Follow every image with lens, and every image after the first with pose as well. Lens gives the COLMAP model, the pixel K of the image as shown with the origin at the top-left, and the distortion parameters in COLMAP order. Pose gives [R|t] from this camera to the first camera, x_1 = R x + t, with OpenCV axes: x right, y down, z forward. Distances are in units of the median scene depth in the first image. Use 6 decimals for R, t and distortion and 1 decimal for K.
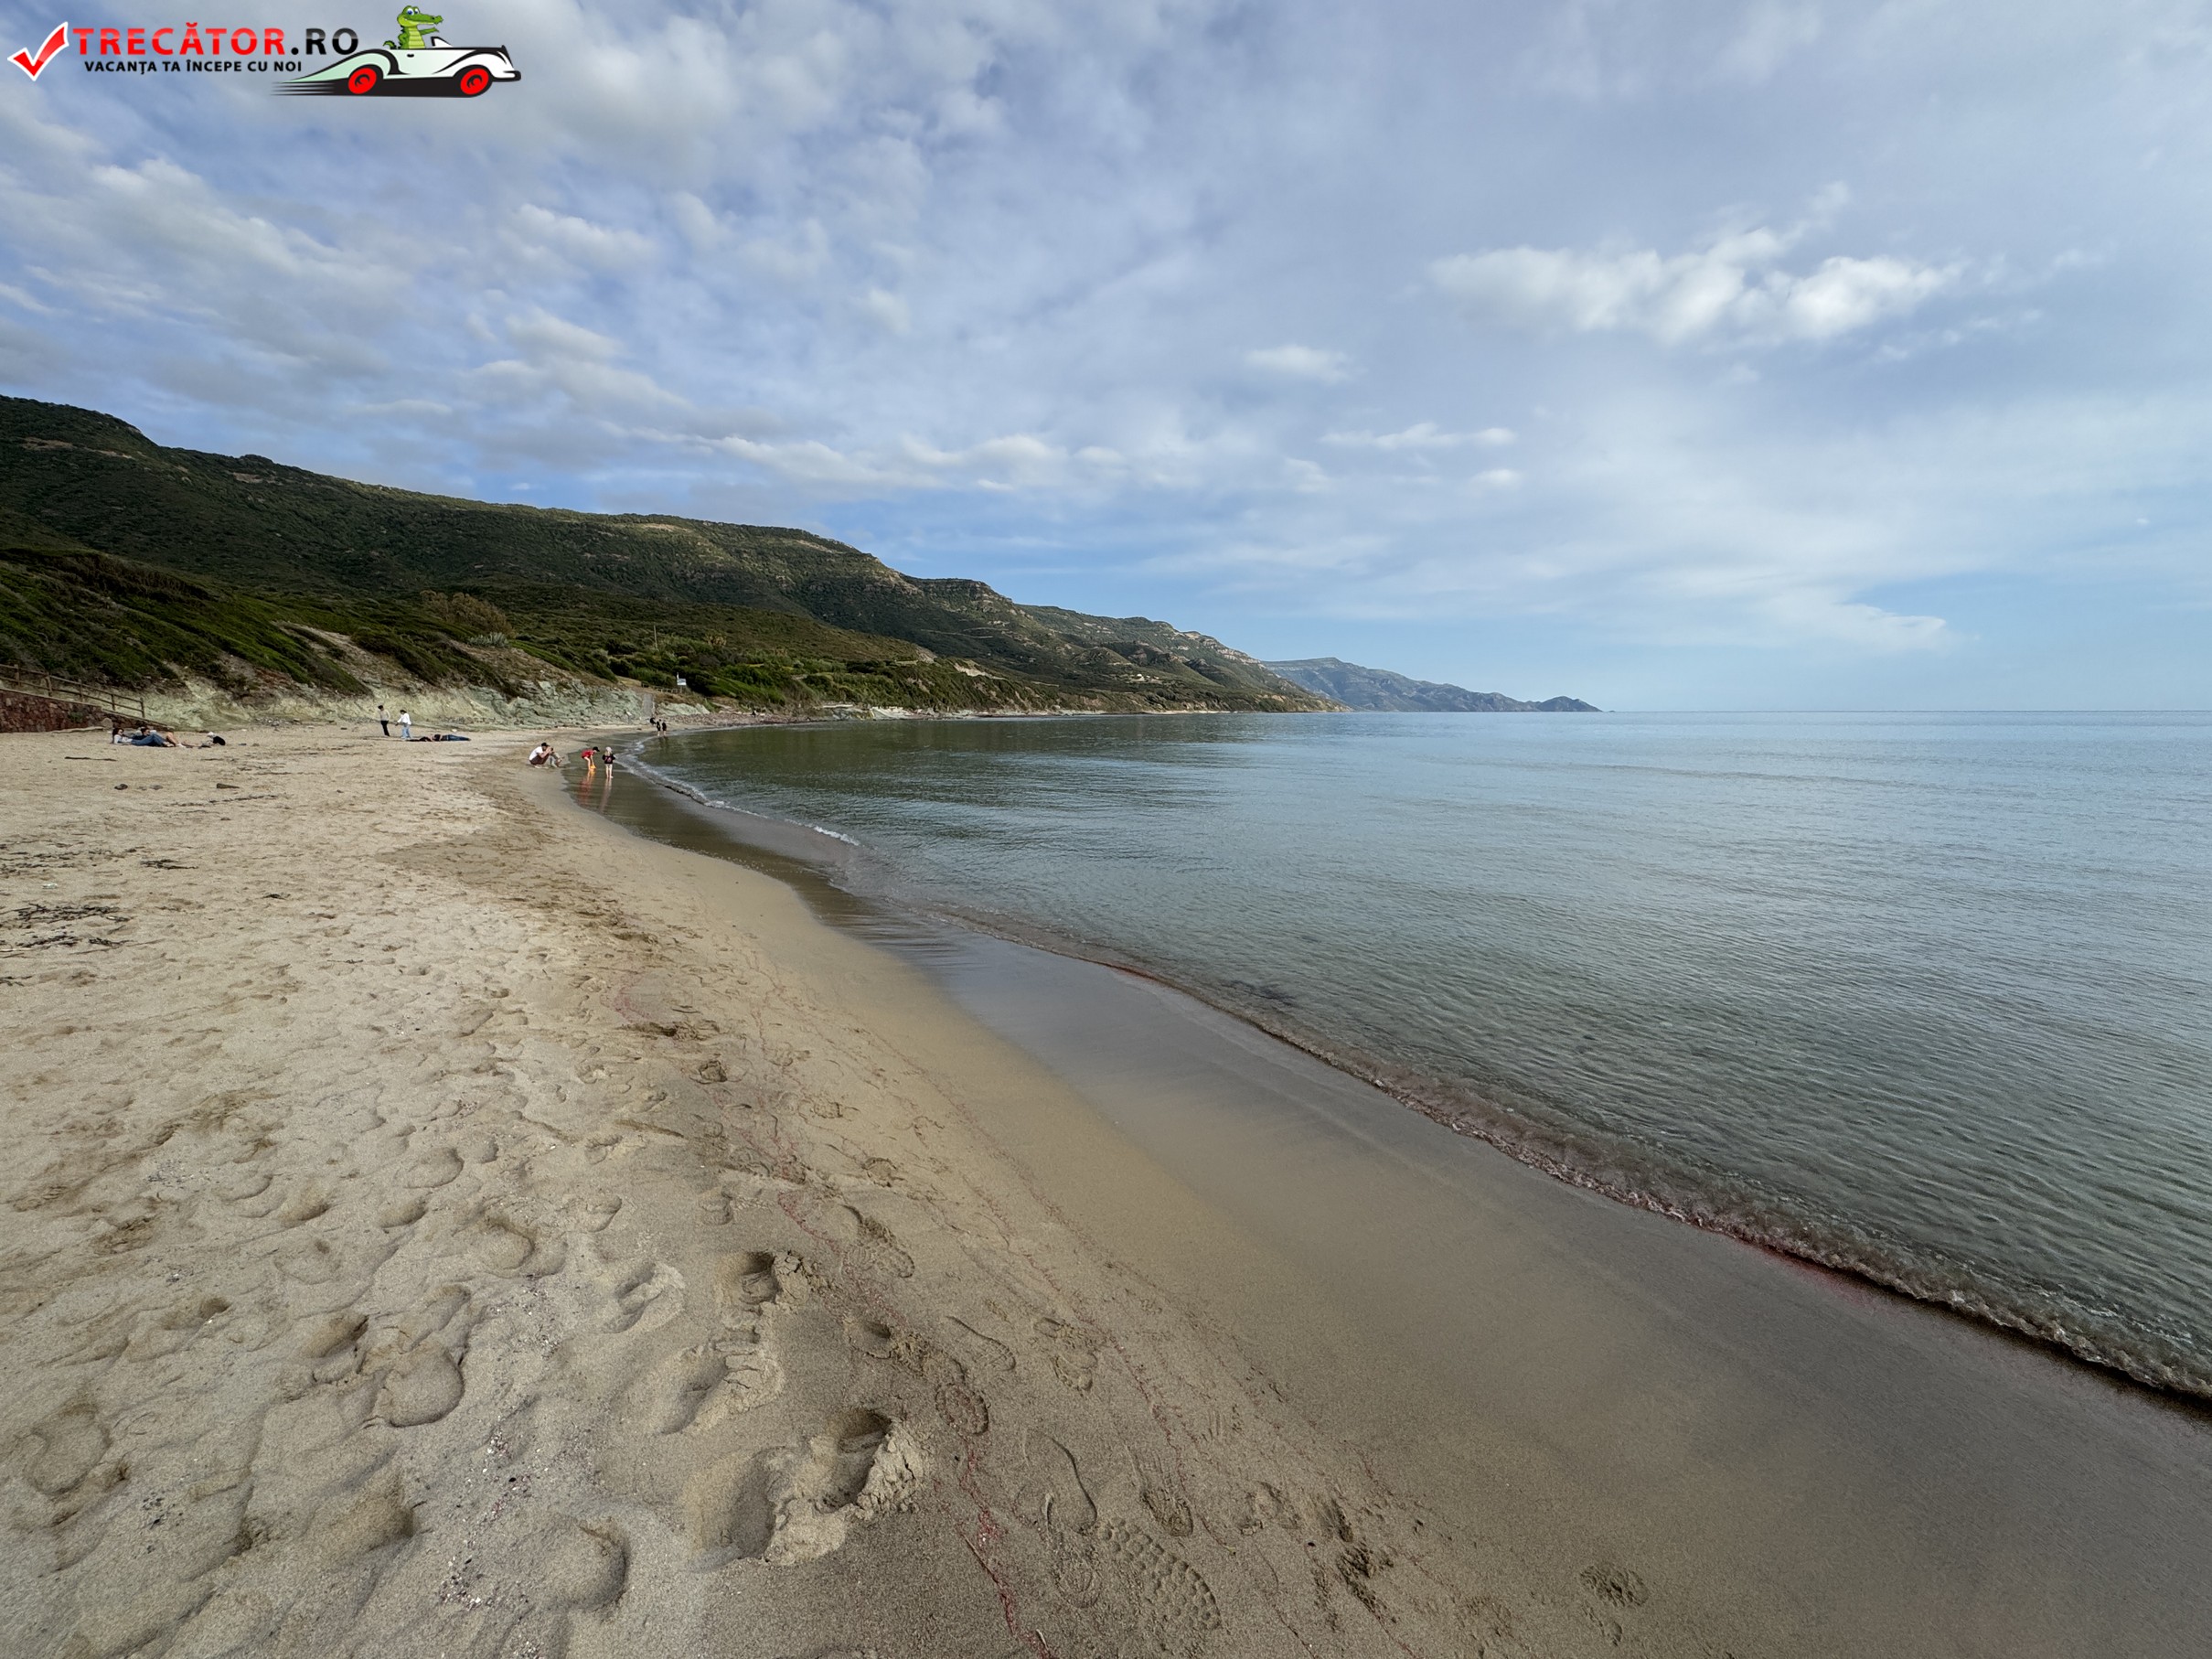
lens RADIAL K [[880.8, 0, 1106.0], [0, 880.8, 829.5], [0, 0, 1]] dist [-0.001725, -0.000436]
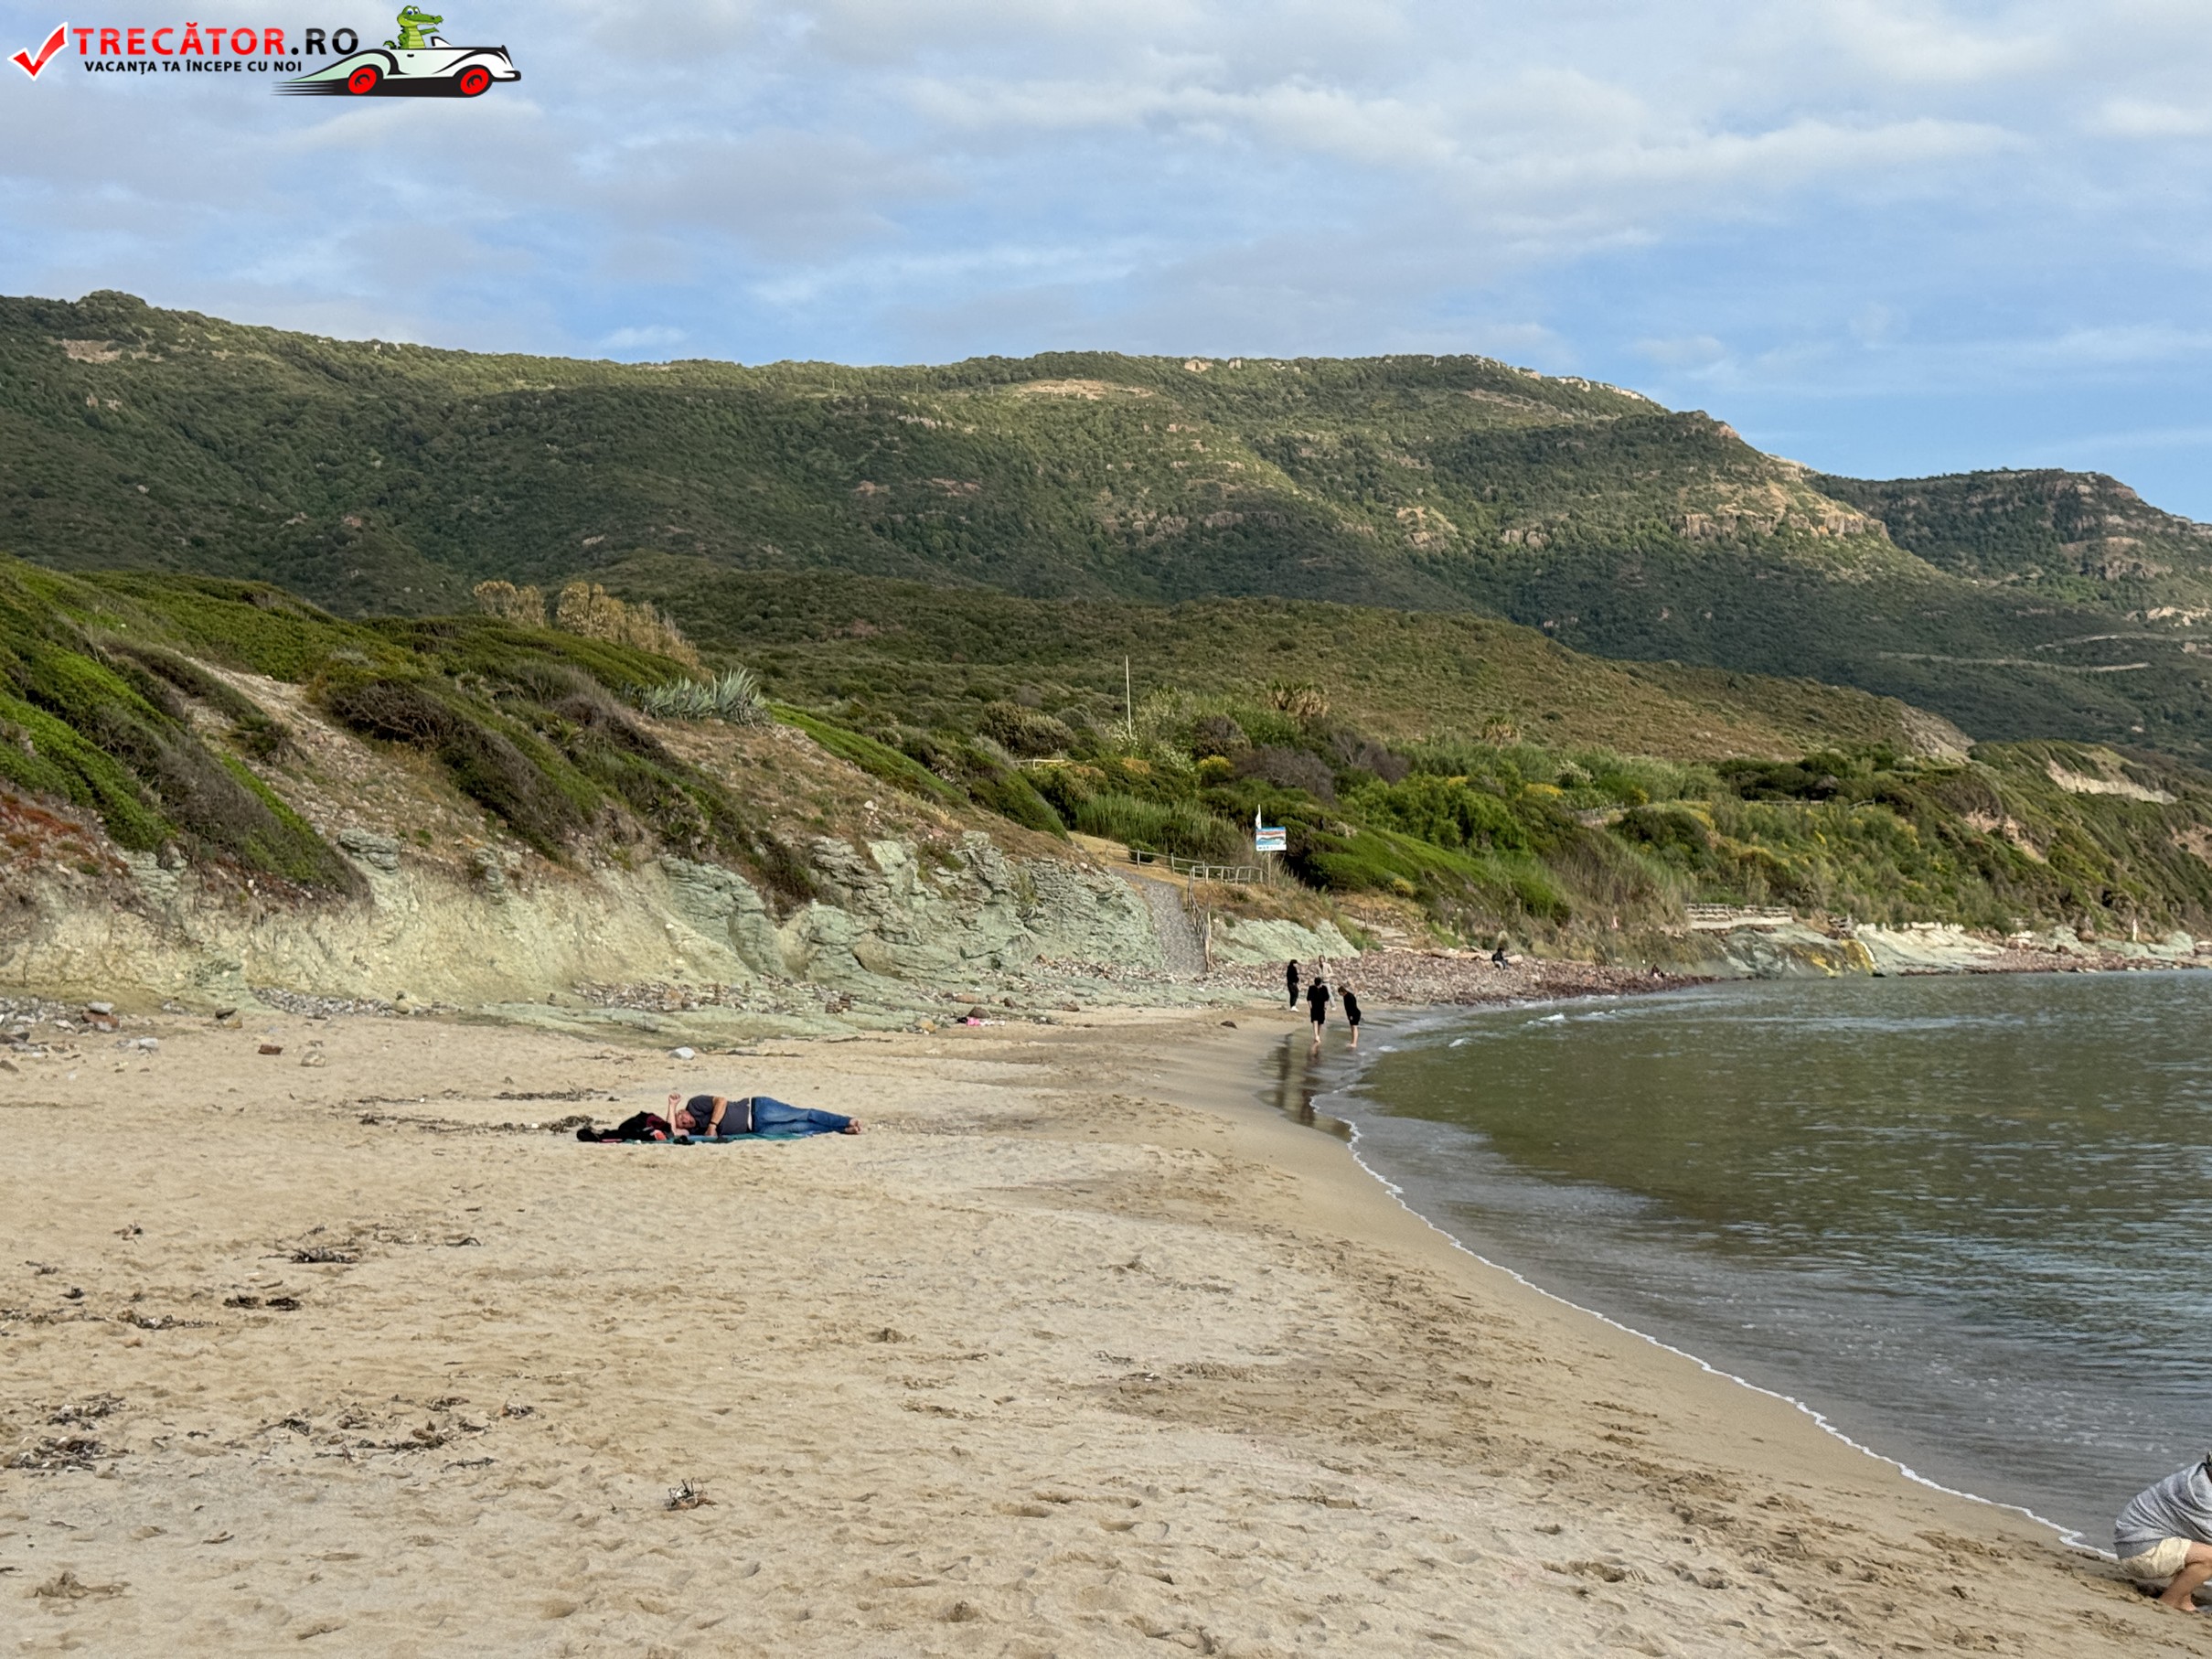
lens RADIAL K [[3085.1, 0, 1106.0], [0, 3085.1, 829.5], [0, 0, 1]] dist [0.174965, -0.211009]
pose [[0.904511, -0.028109, -0.425522, -0.237048], [-0.043844, 0.986408, -0.158358, -0.037251], [0.424190, 0.161894, 0.890984, 0.265847]]
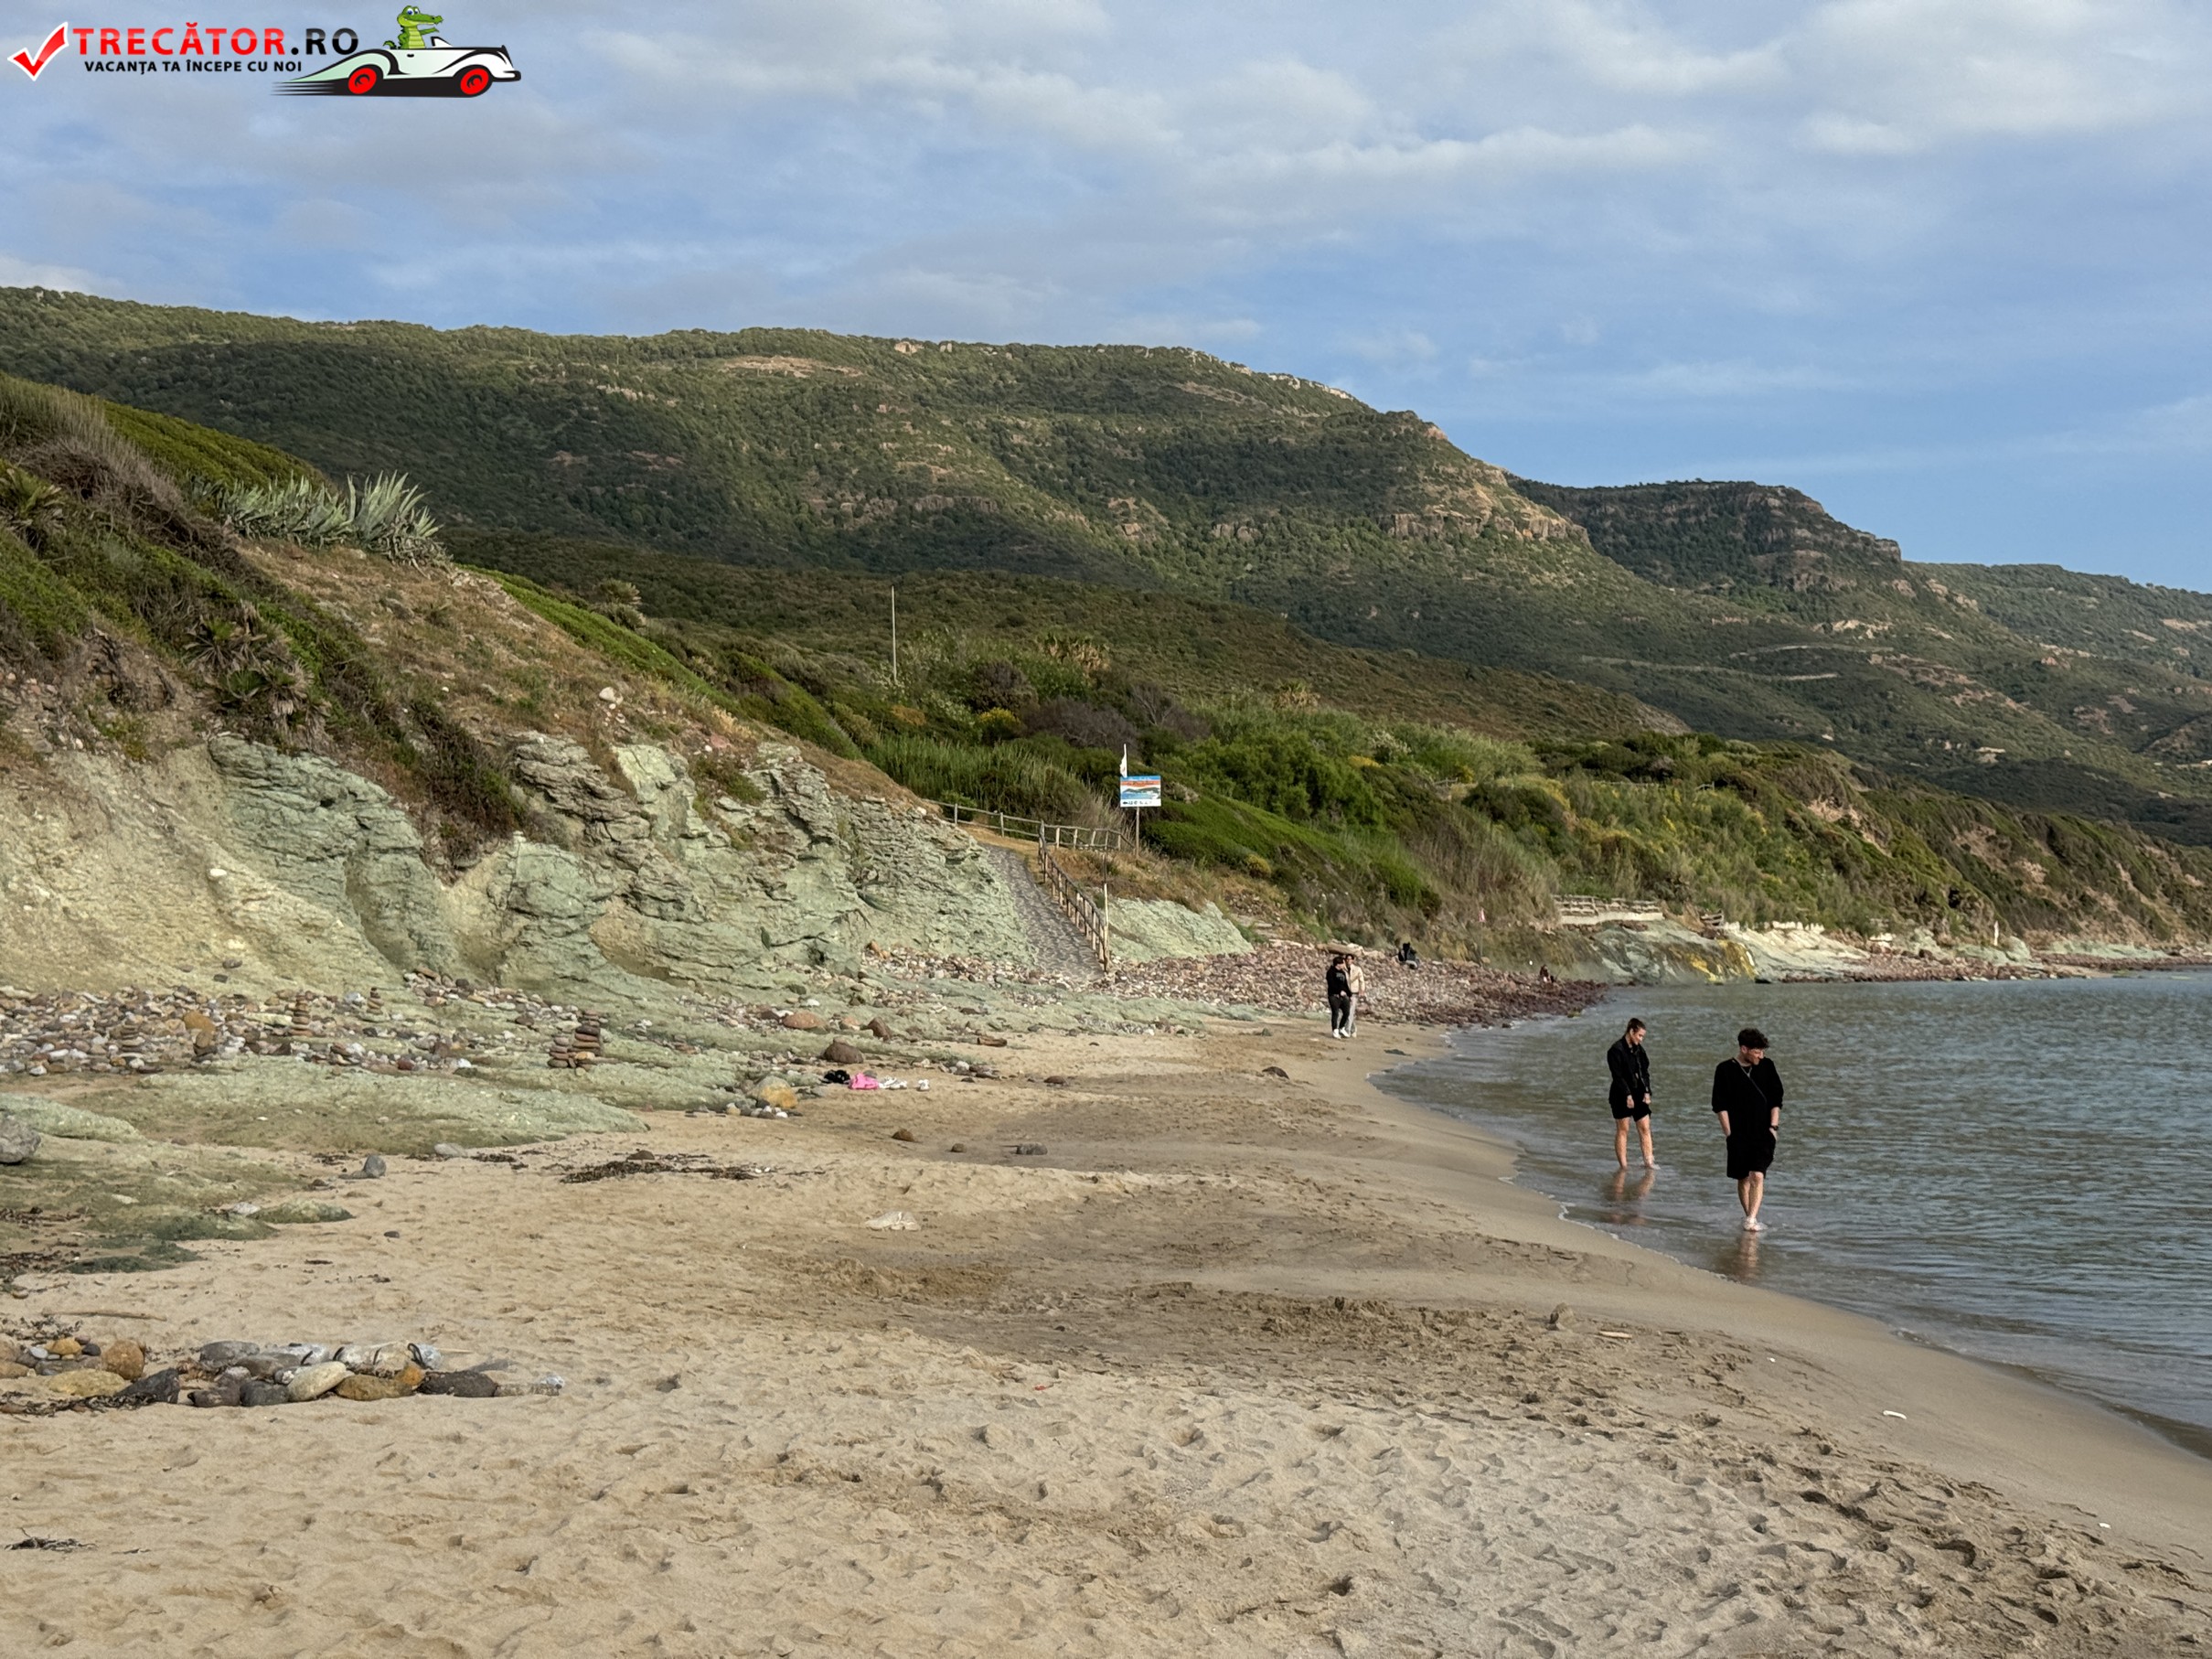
lens RADIAL K [[3085.1, 0, 1106.0], [0, 3085.1, 829.5], [0, 0, 1]] dist [0.174965, -0.211009]
pose [[0.942239, -0.009798, -0.334799, -0.473914], [-0.046803, 0.985913, -0.160575, -0.088395], [0.331656, 0.166970, 0.928507, 0.657063]]
